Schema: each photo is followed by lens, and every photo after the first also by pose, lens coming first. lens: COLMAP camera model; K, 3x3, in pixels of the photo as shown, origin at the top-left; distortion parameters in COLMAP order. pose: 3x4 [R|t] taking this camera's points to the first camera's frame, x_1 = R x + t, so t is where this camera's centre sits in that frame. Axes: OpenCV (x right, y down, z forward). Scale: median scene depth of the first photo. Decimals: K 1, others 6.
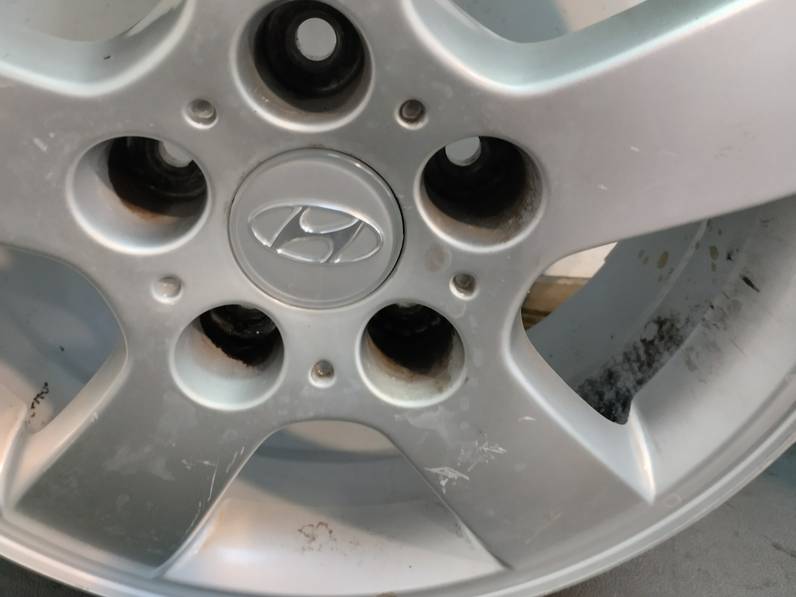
lens RADIAL K [[579.3, 0, 398.0], [0, 579.3, 298.5], [0, 0, 1]] dist [0.005398, -0.001093]
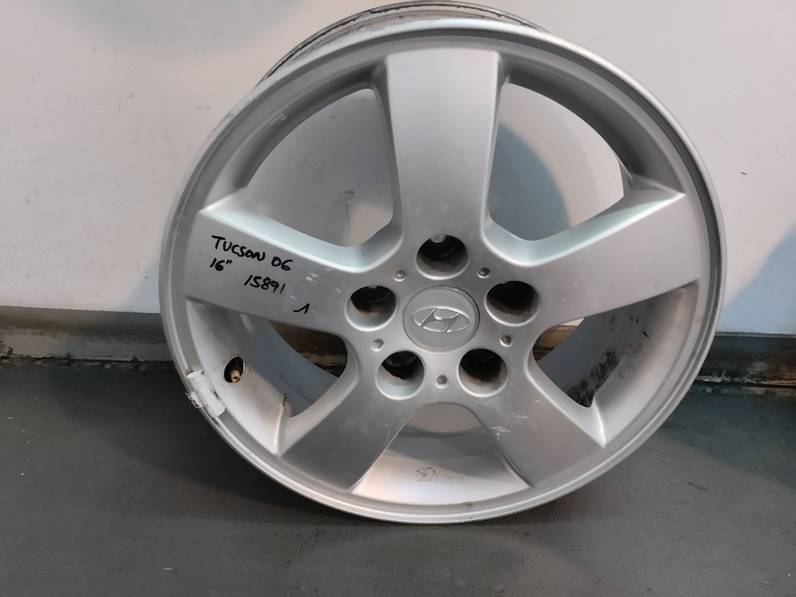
lens RADIAL K [[579.3, 0, 398.0], [0, 579.3, 298.5], [0, 0, 1]] dist [0.005398, -0.001093]
pose [[0.999211, -0.024569, -0.031191, -0.213967], [0.022819, 0.998209, -0.055295, -0.065670], [0.032494, 0.054540, 0.997983, -1.168776]]
